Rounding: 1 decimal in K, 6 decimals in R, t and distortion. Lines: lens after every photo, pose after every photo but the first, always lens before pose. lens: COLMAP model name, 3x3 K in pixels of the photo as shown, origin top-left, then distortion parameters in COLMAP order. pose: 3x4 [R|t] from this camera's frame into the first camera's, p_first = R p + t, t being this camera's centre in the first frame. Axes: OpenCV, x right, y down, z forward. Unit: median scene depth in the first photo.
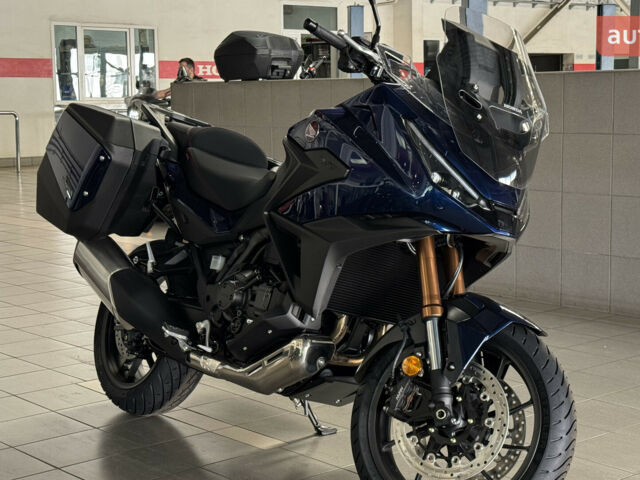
lens RADIAL K [[1199.0, 0, 320.0], [0, 1199.0, 240.0], [0, 0, 1]] dist [0.084294, 0.075775]
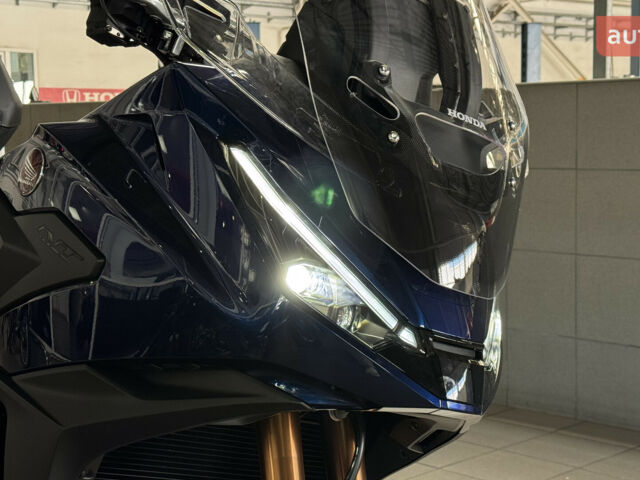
lens RADIAL K [[1199.0, 0, 320.0], [0, 1199.0, 240.0], [0, 0, 1]] dist [0.084294, 0.075775]
pose [[0.997405, -0.010815, 0.071172, 0.070600], [0.012798, 0.999541, -0.027463, -0.051043], [-0.070842, 0.028303, 0.997086, 0.539650]]
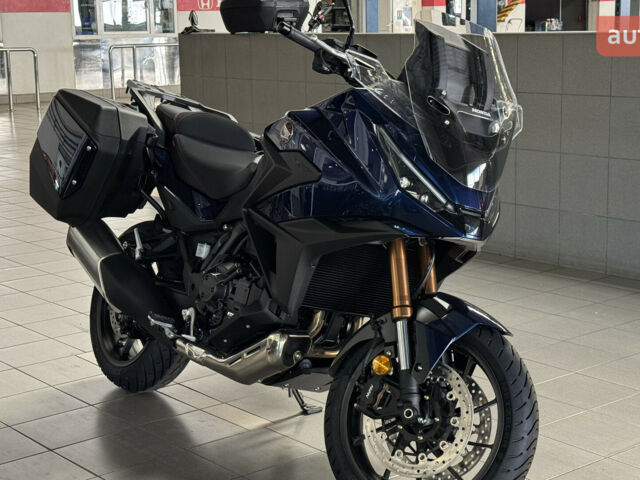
lens RADIAL K [[1199.0, 0, 320.0], [0, 1199.0, 240.0], [0, 0, 1]] dist [0.084294, 0.075775]
pose [[0.999690, -0.004606, -0.024464, 0.046804], [0.006239, 0.997724, 0.067136, -0.068447], [0.024099, -0.067268, 0.997444, -0.023008]]
